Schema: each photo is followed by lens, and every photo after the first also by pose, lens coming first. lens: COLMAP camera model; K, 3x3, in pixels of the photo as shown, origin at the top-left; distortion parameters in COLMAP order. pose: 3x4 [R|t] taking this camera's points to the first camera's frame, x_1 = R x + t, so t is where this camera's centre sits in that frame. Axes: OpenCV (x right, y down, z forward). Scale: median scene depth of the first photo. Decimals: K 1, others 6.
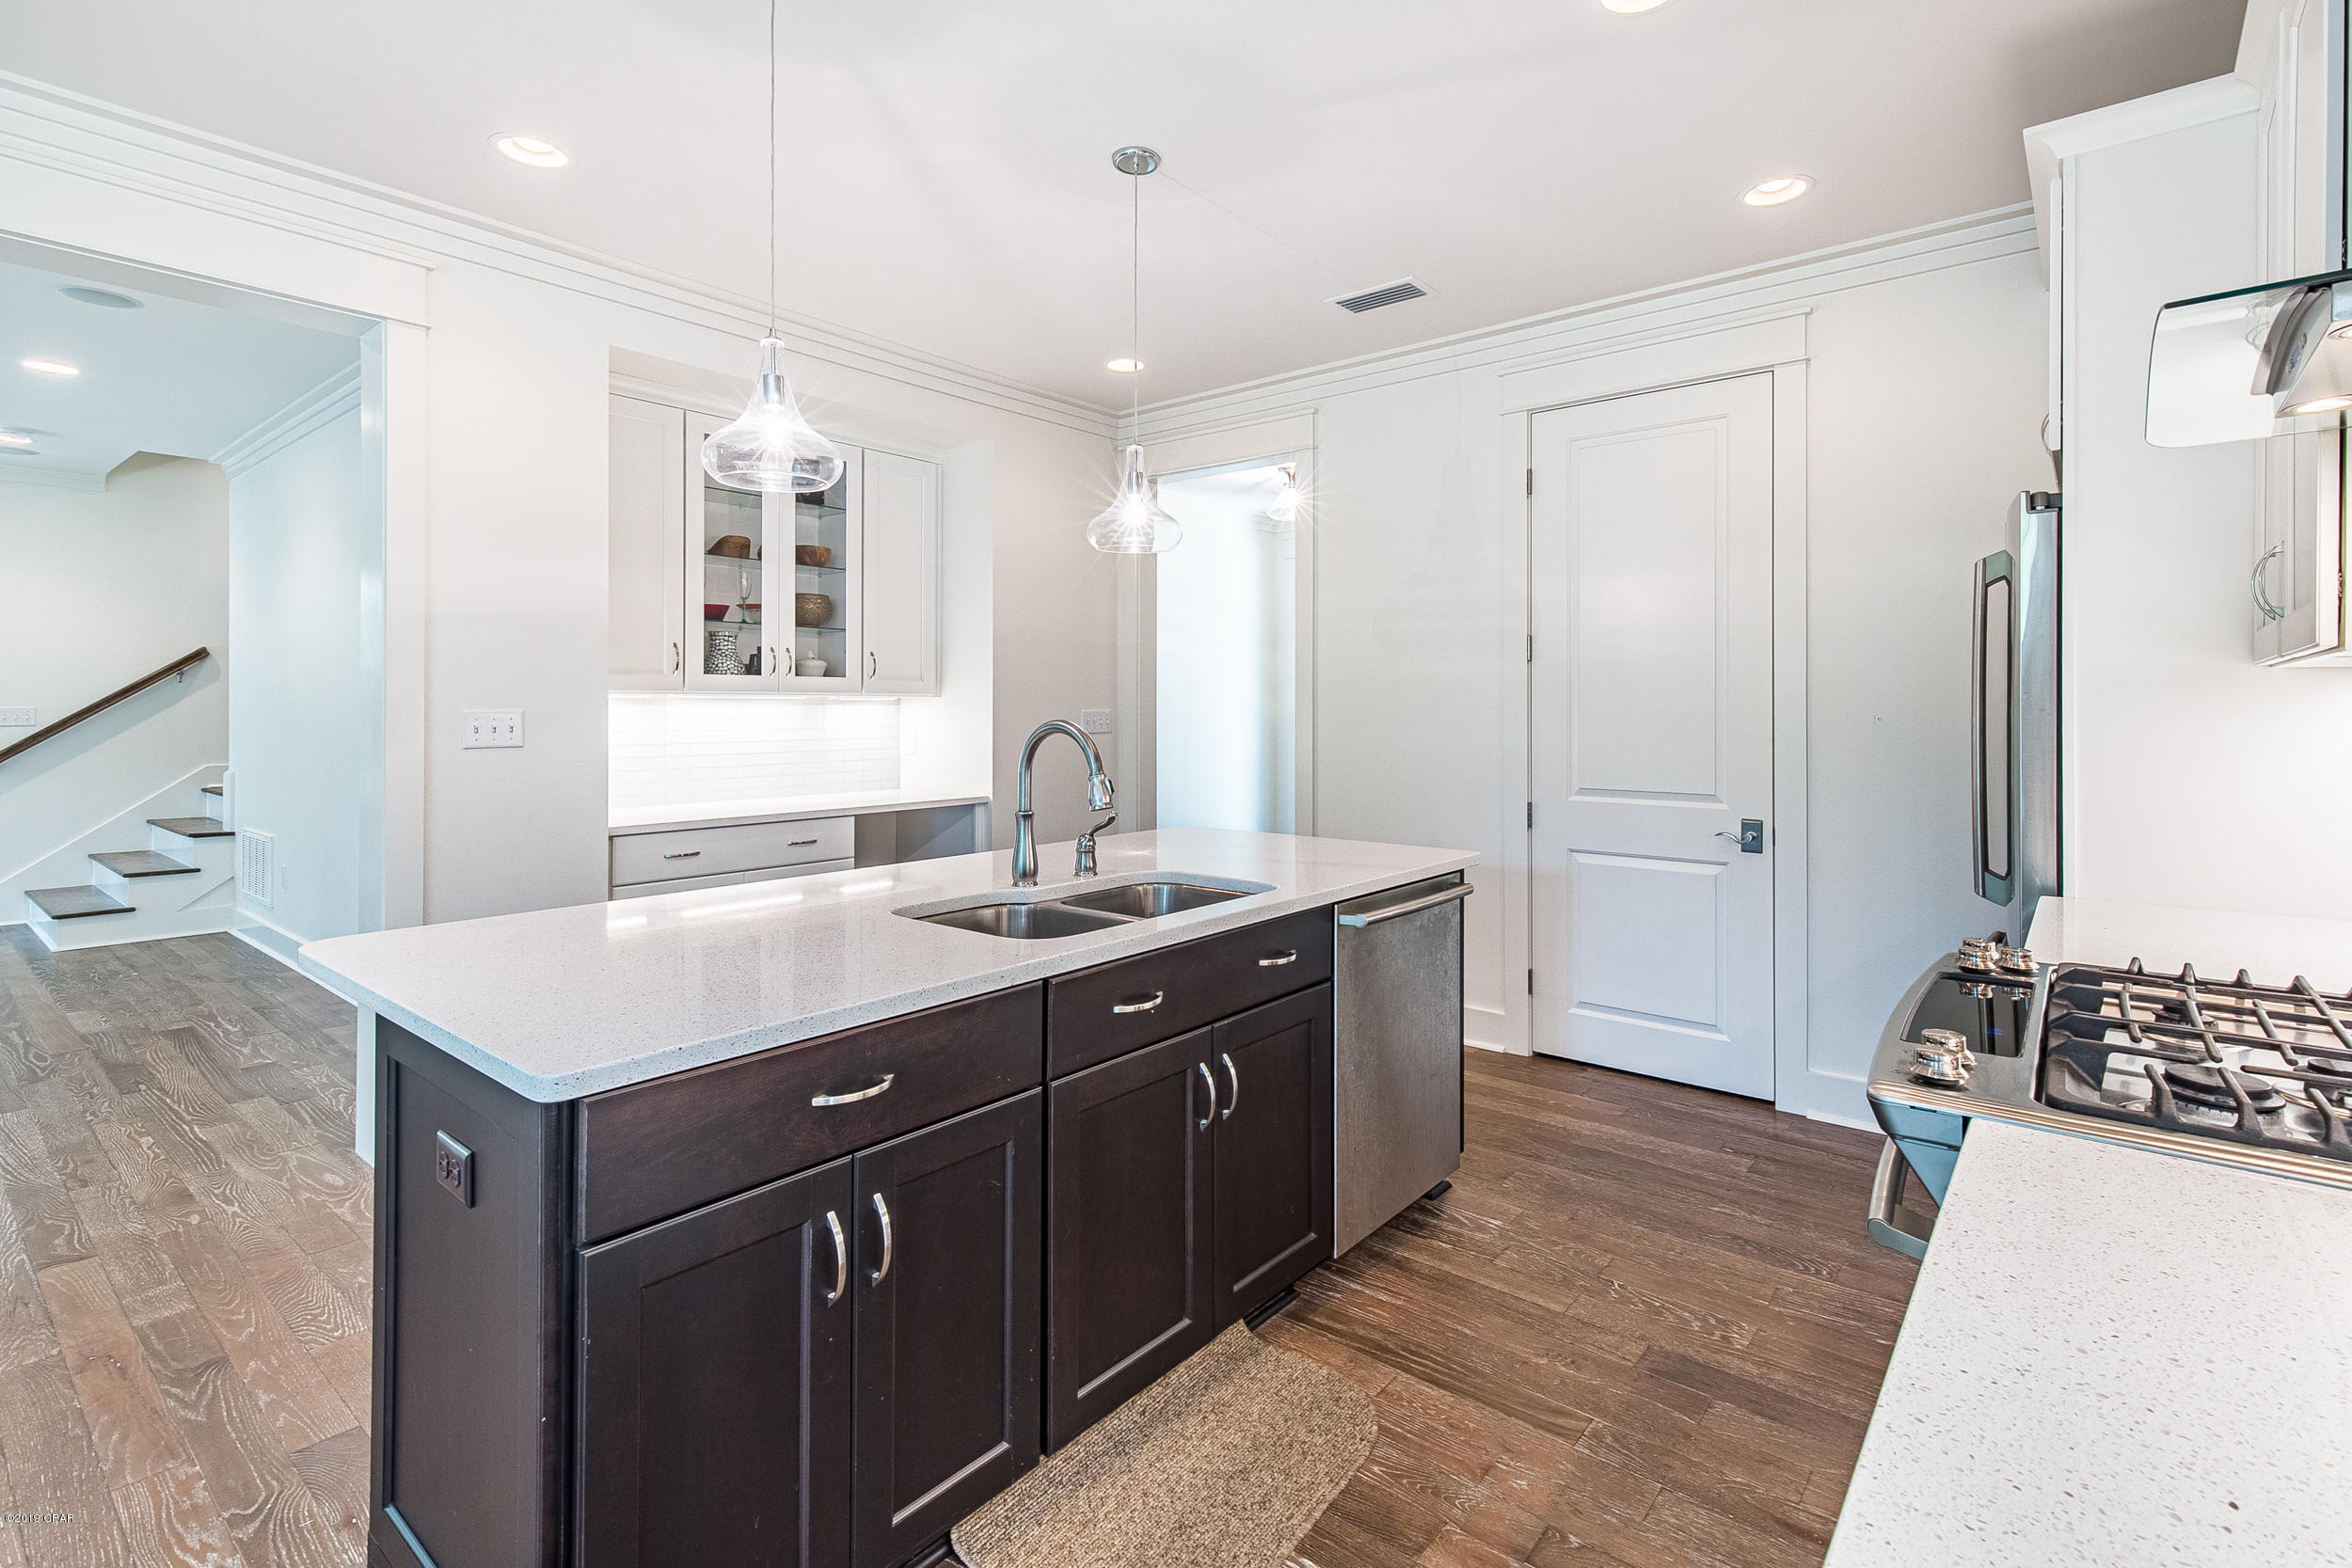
lens RADIAL K [[1093.3, 0, 1235.2], [0, 1093.3, 696.1], [0, 0, 1]] dist [0.010560, -0.000239]
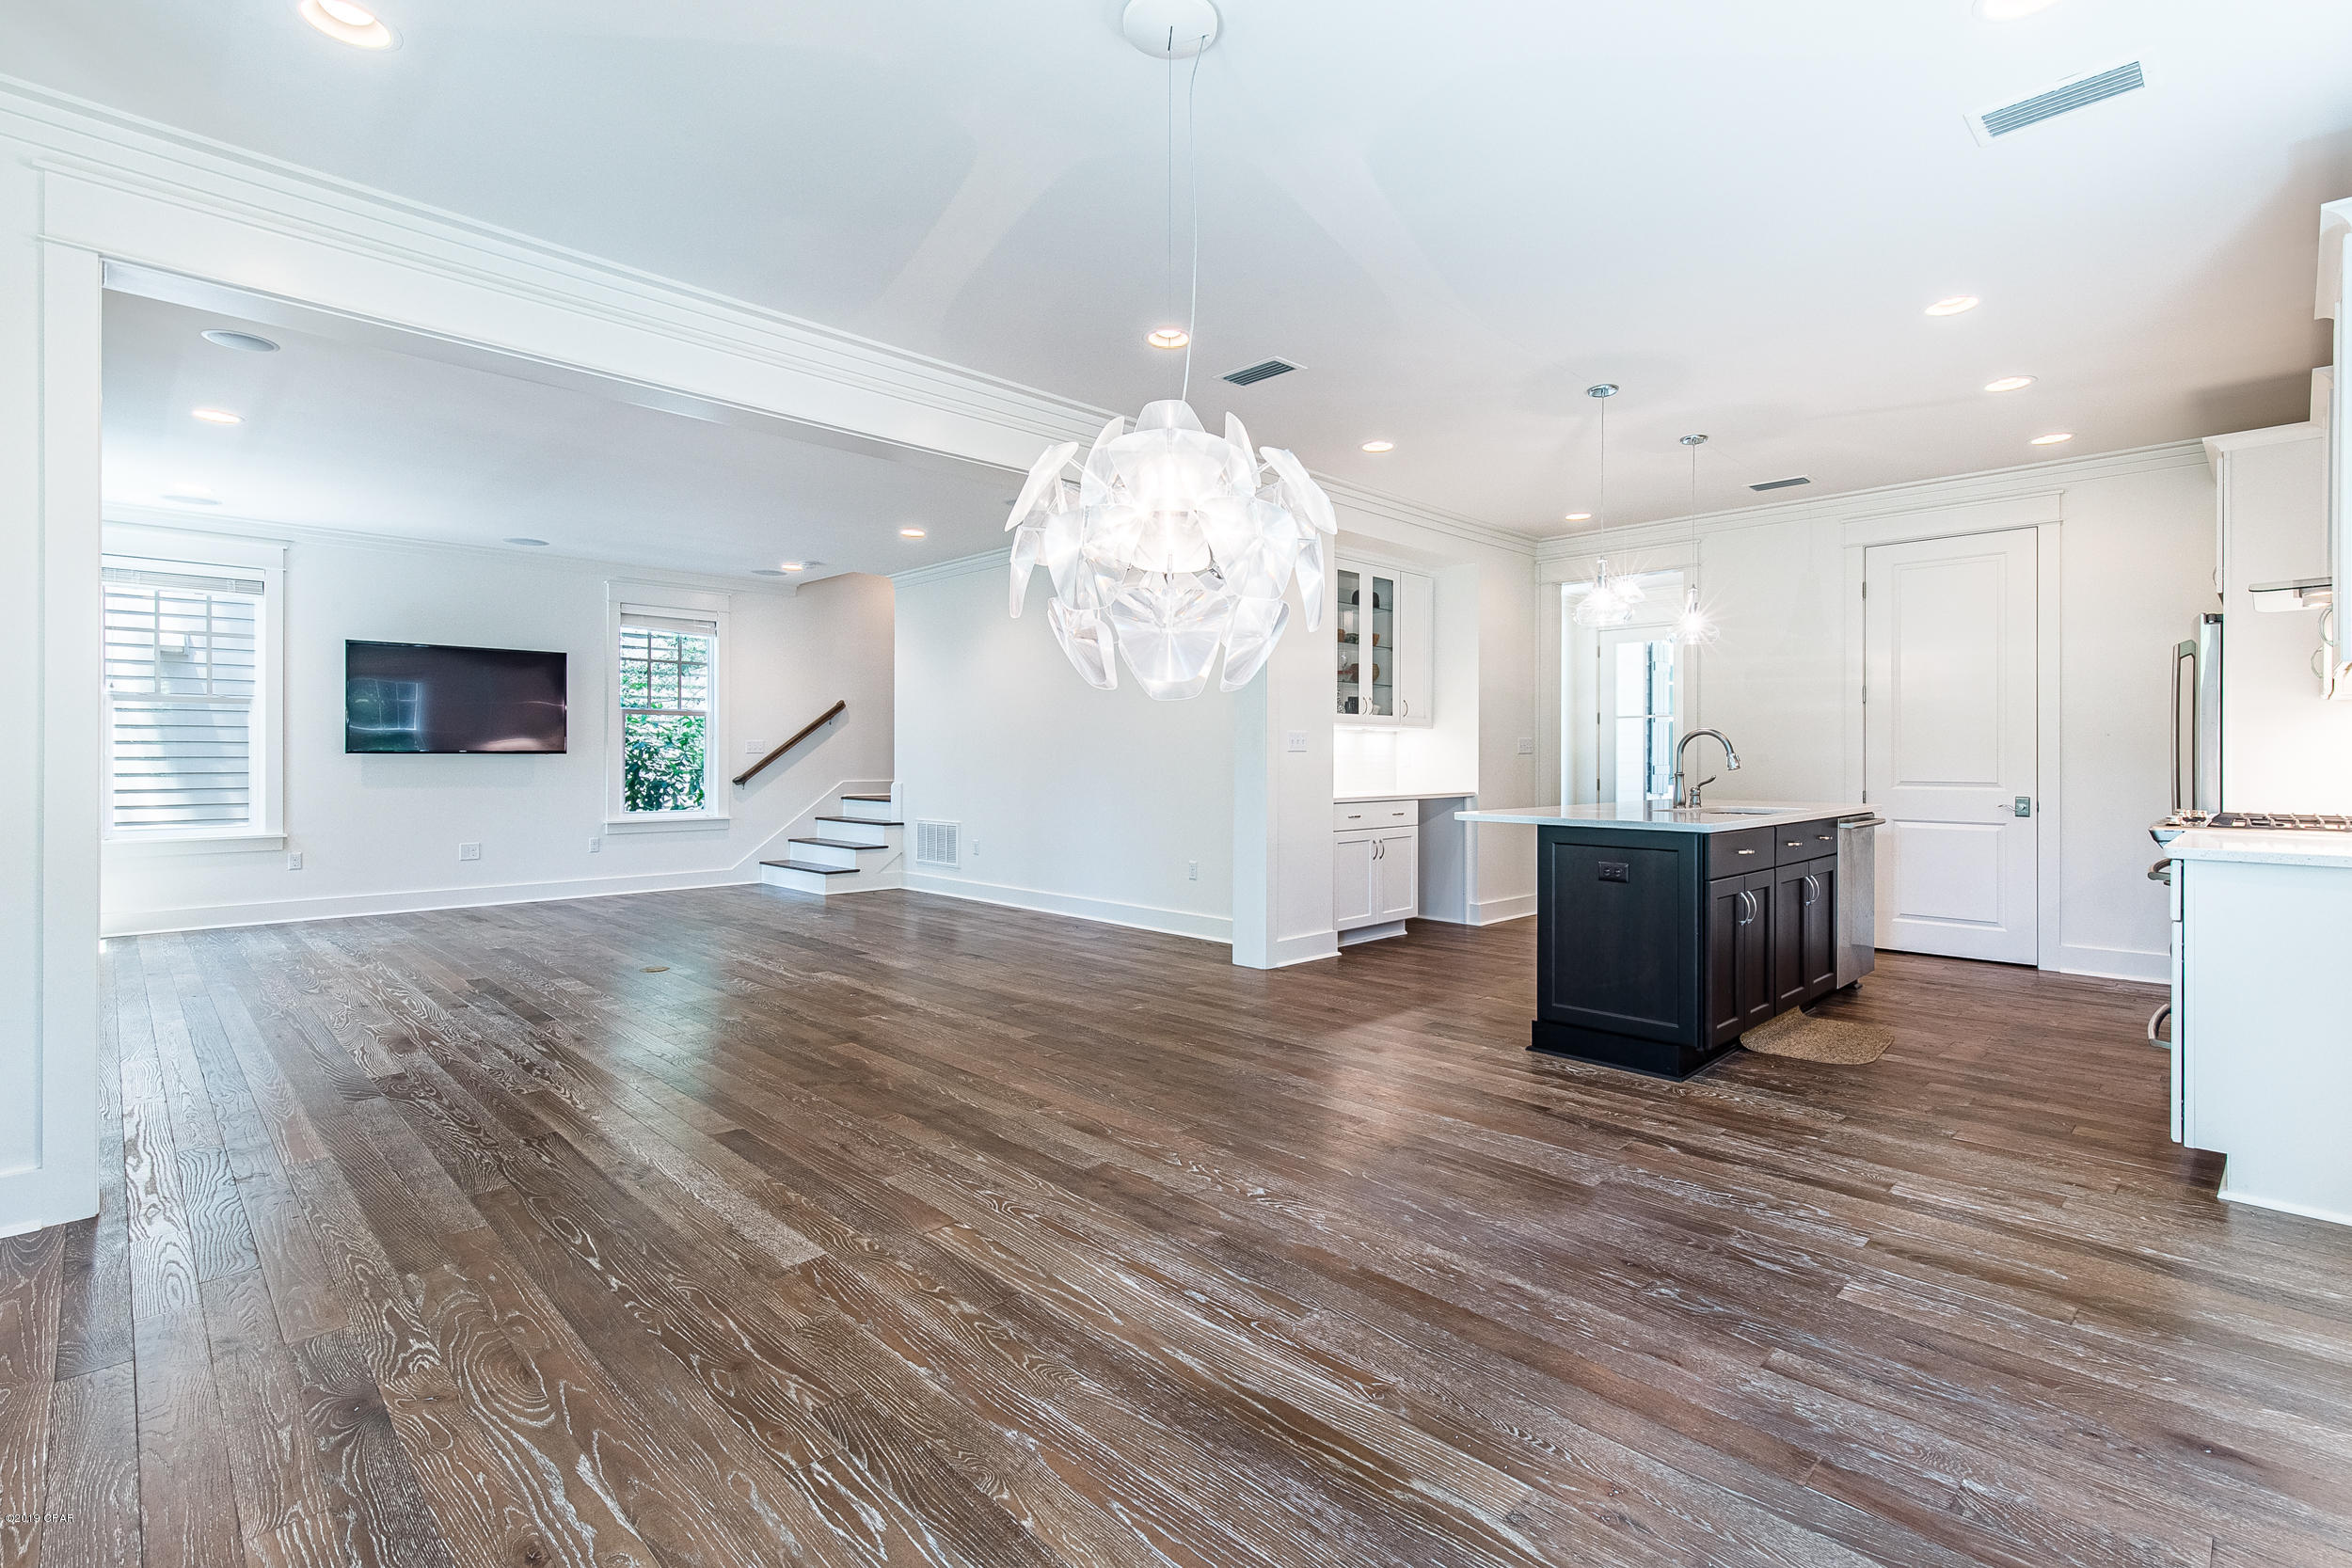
lens RADIAL K [[1093.3, 0, 1222.0], [0, 1093.3, 751.3], [0, 0, 1]] dist [0.010560, -0.000239]
pose [[0.994480, -0.000574, -0.104927, -0.506733], [0.000727, 0.999999, 0.001421, 0.037057], [0.104926, -0.001489, 0.994479, -0.707951]]
